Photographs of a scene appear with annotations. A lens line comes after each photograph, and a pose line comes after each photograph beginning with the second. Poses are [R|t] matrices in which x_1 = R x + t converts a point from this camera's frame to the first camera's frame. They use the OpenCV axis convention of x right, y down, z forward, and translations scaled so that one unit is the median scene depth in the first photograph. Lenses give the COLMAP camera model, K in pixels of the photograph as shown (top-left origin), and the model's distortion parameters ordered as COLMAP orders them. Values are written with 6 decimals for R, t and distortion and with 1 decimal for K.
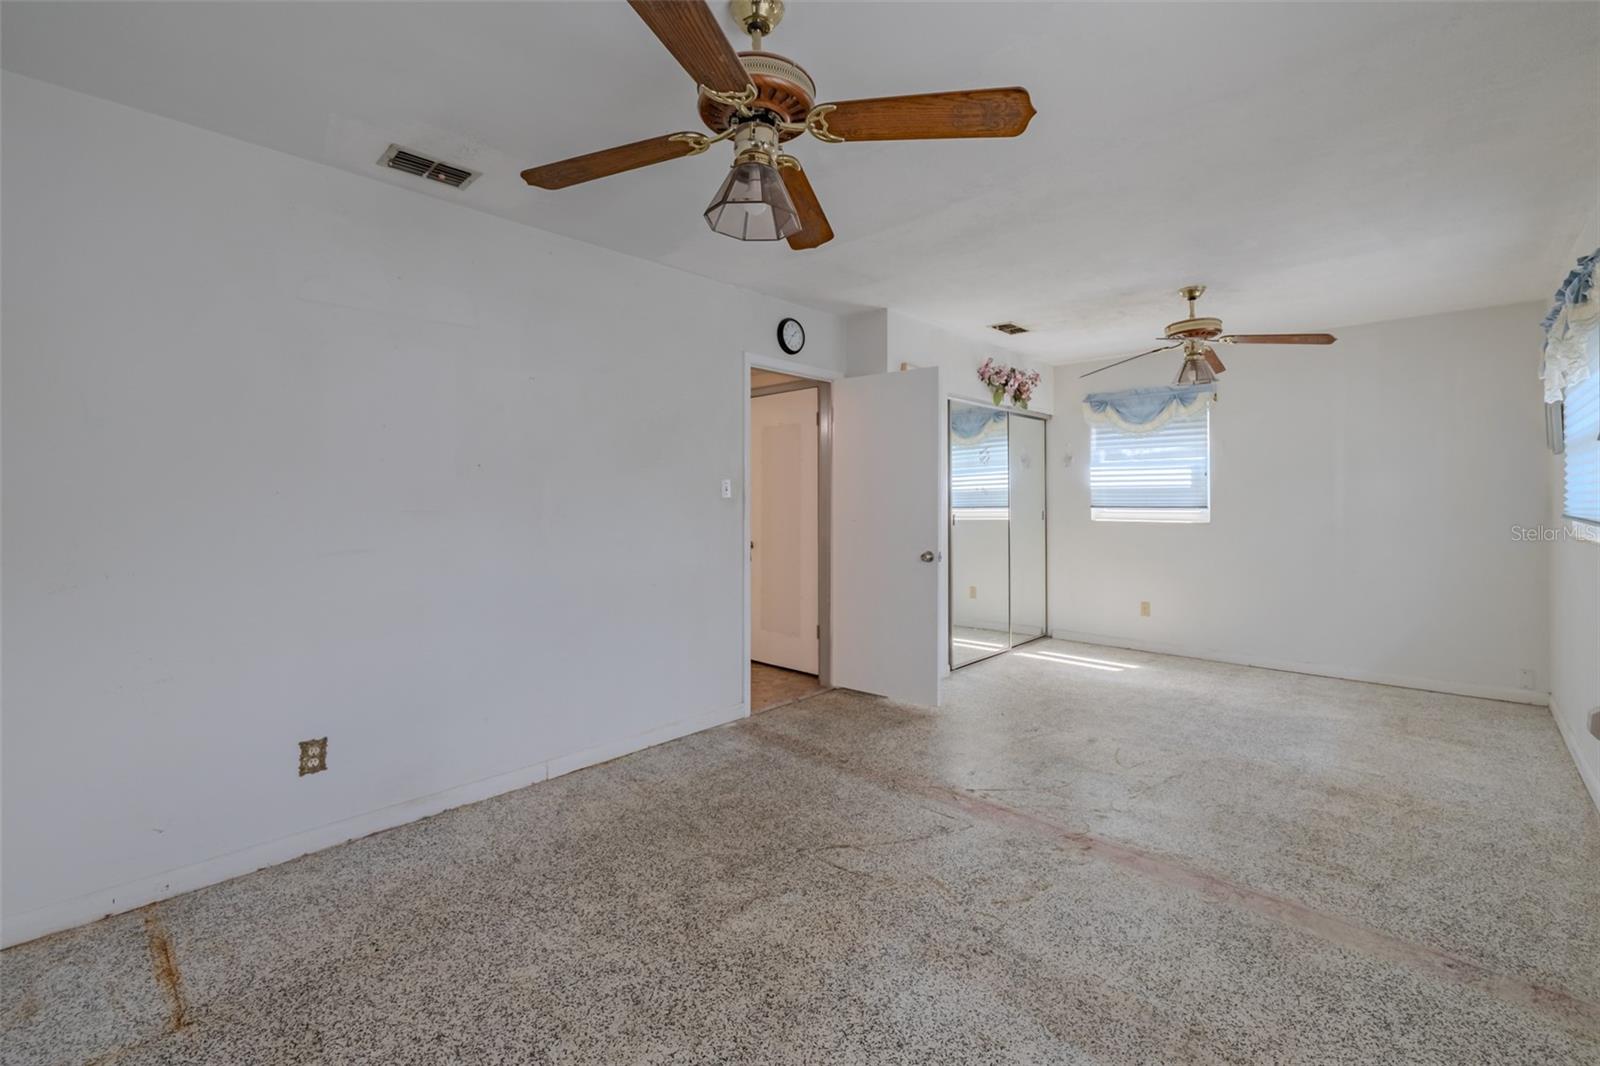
lens RADIAL K [[680.2, 0, 804.6], [0, 680.2, 524.3], [0, 0, 1]] dist [-0.000271, 0.000014]
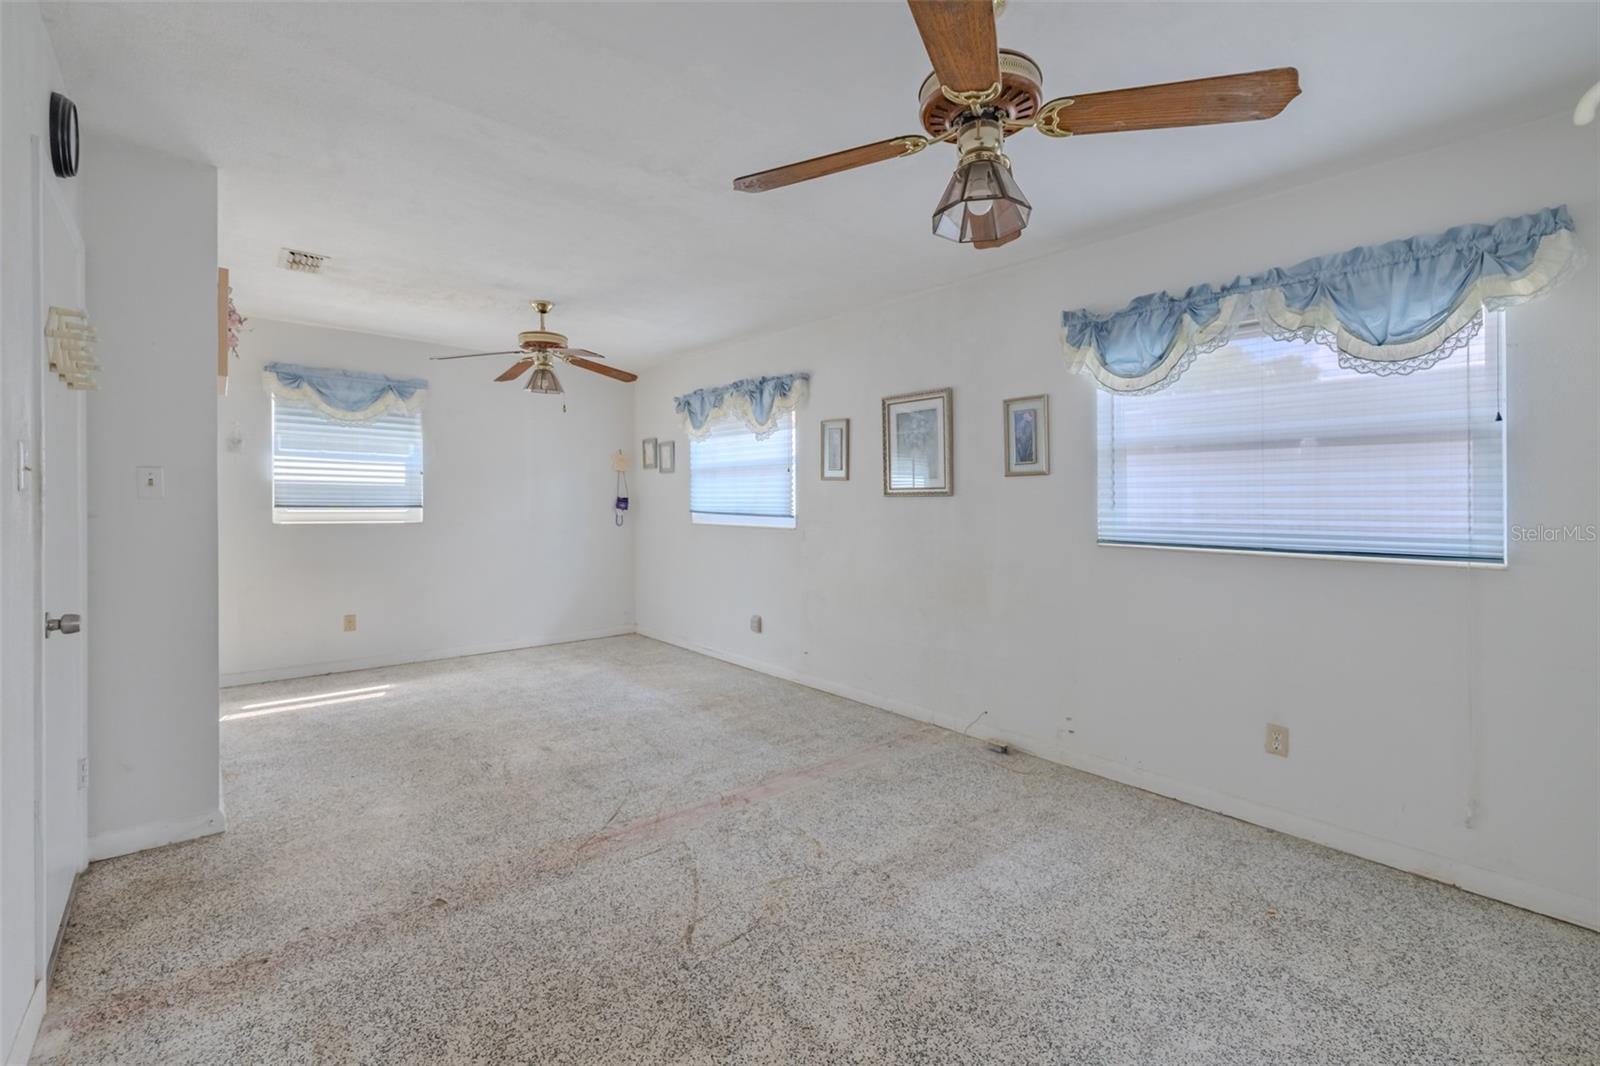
lens RADIAL K [[680.2, 0, 802.9], [0, 680.2, 519.1], [0, 0, 1]] dist [-0.000271, 0.000014]
pose [[0.099532, -0.023209, 0.994764, -0.611800], [0.026374, 0.999438, 0.020679, -0.023139], [-0.994685, 0.024178, 0.100089, 0.656173]]
